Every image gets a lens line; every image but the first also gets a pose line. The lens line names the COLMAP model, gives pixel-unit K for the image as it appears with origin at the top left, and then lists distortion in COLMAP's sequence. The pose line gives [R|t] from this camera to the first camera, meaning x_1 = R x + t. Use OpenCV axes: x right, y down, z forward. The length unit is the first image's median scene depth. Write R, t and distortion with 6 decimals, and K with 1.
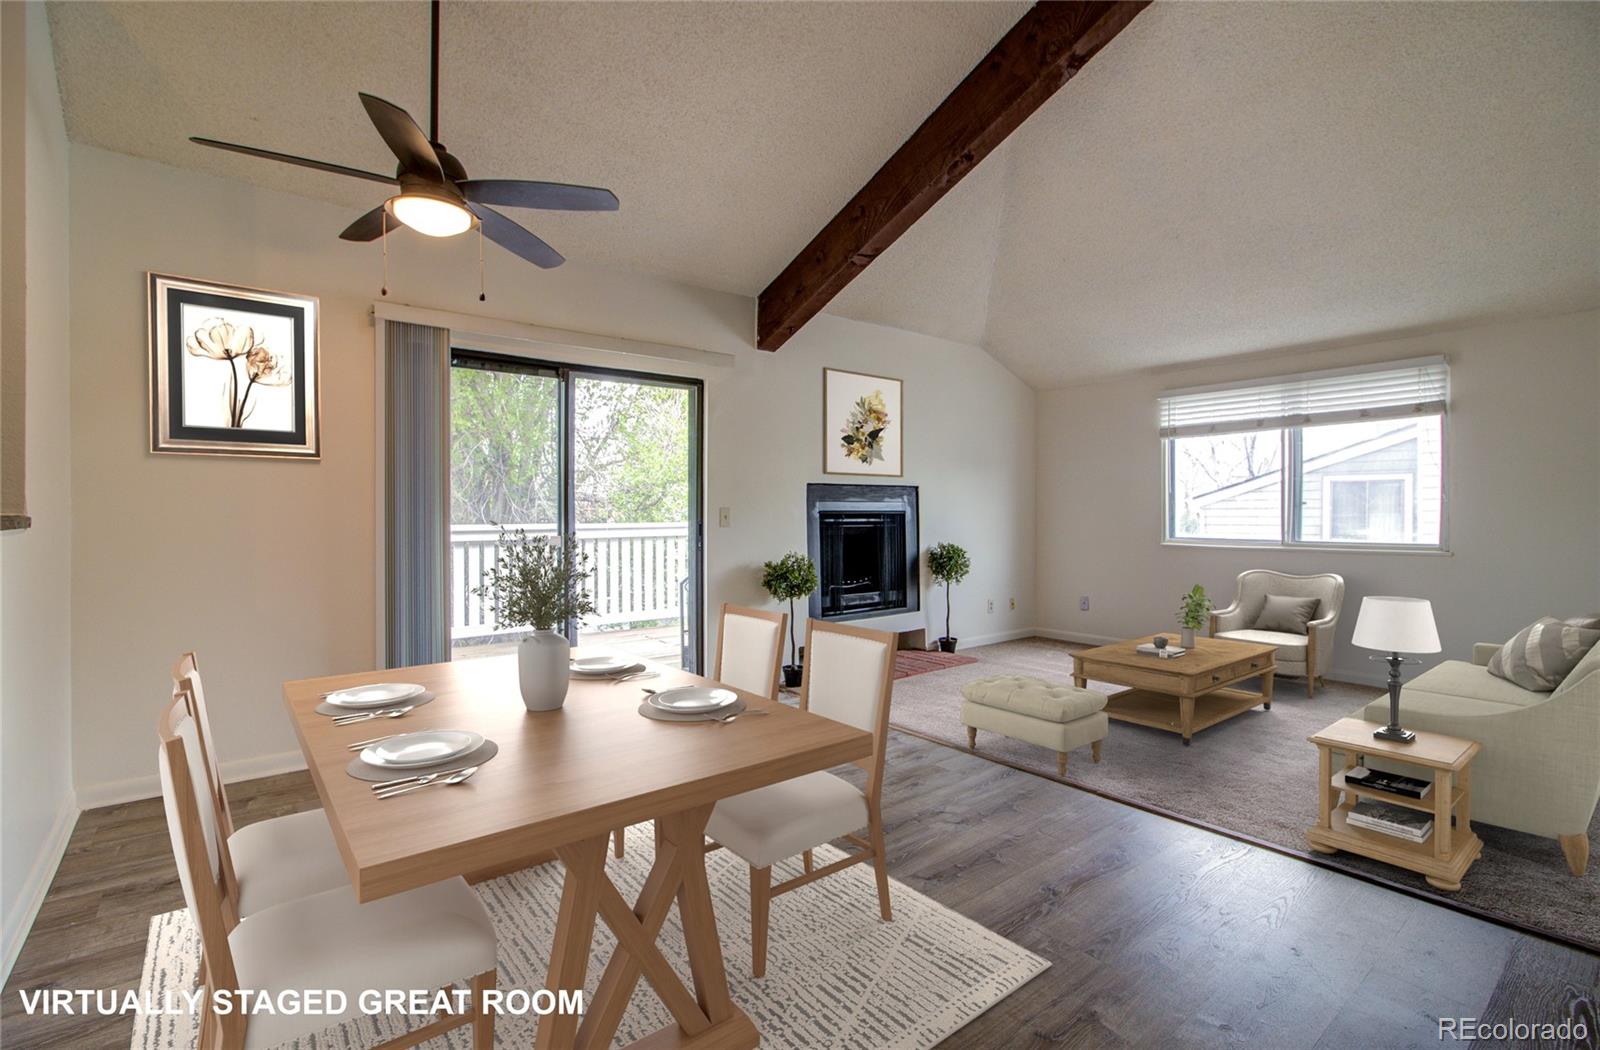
lens RADIAL K [[733.6, 0, 796.2], [0, 733.6, 517.3], [0, 0, 1]] dist [0.002368, 0.000273]
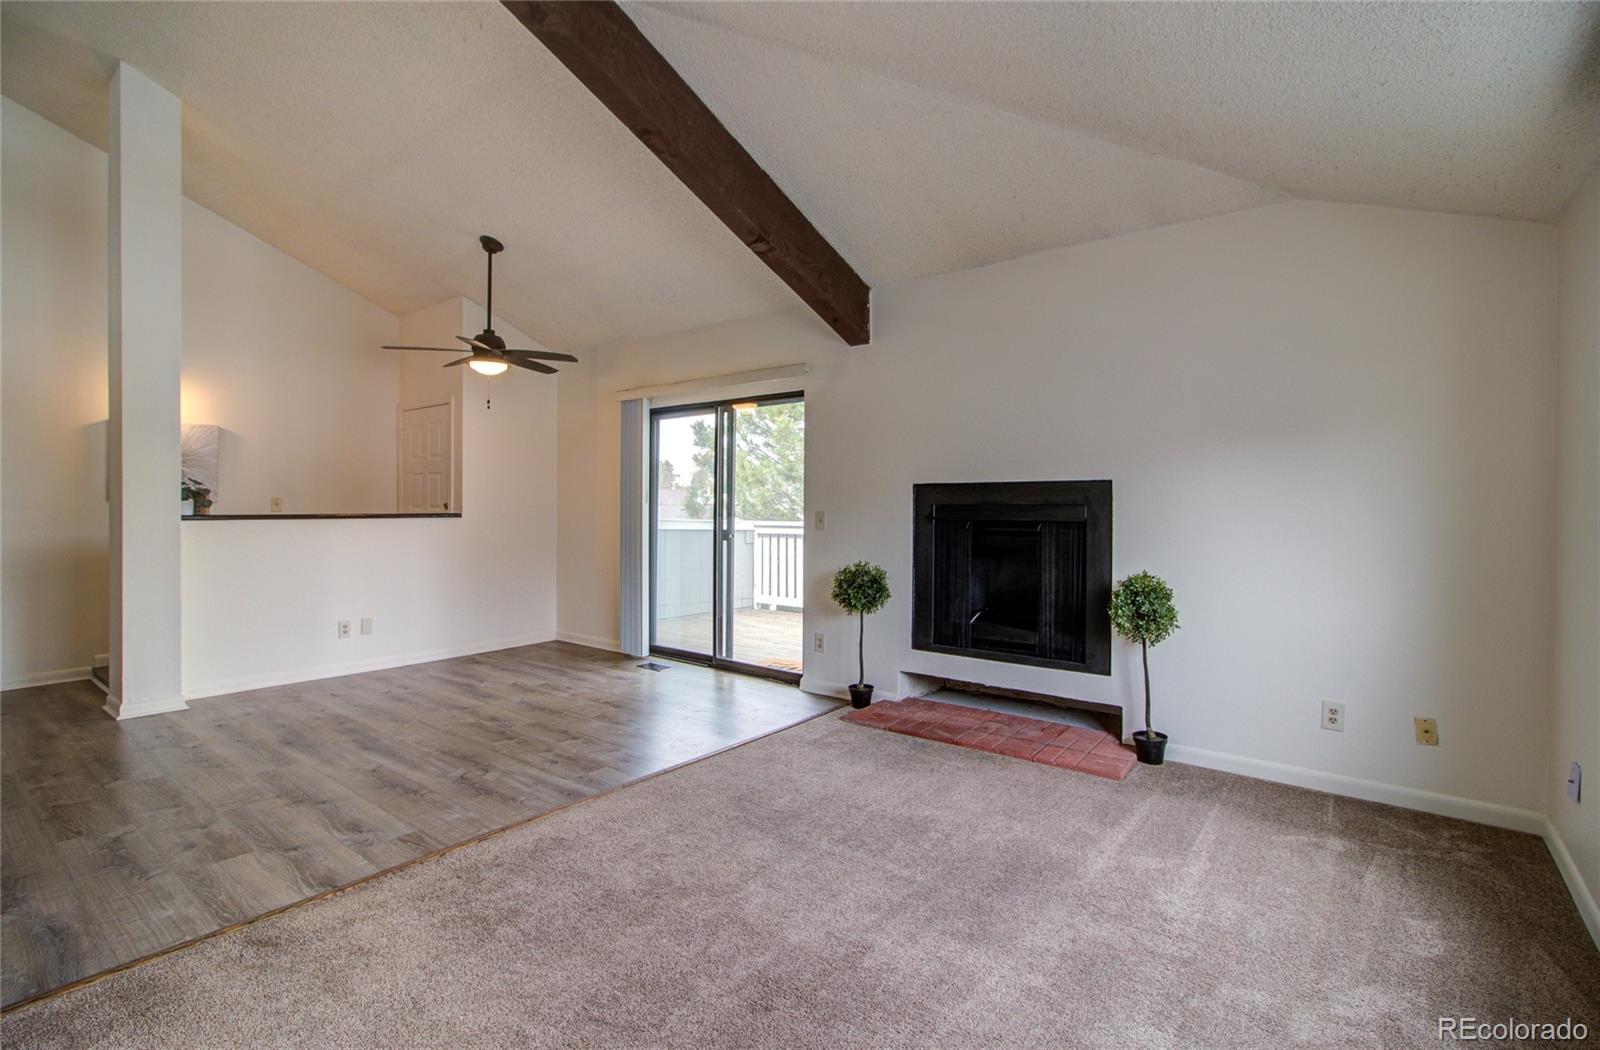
lens RADIAL K [[725.0, 0, 796.9], [0, 725.0, 511.5], [0, 0, 1]] dist [0.001595, 0.000334]
pose [[0.231438, 0.020663, -0.972630, 0.910462], [-0.006219, 0.999785, 0.019760, -0.030983], [0.972830, 0.001475, 0.231517, 0.759568]]
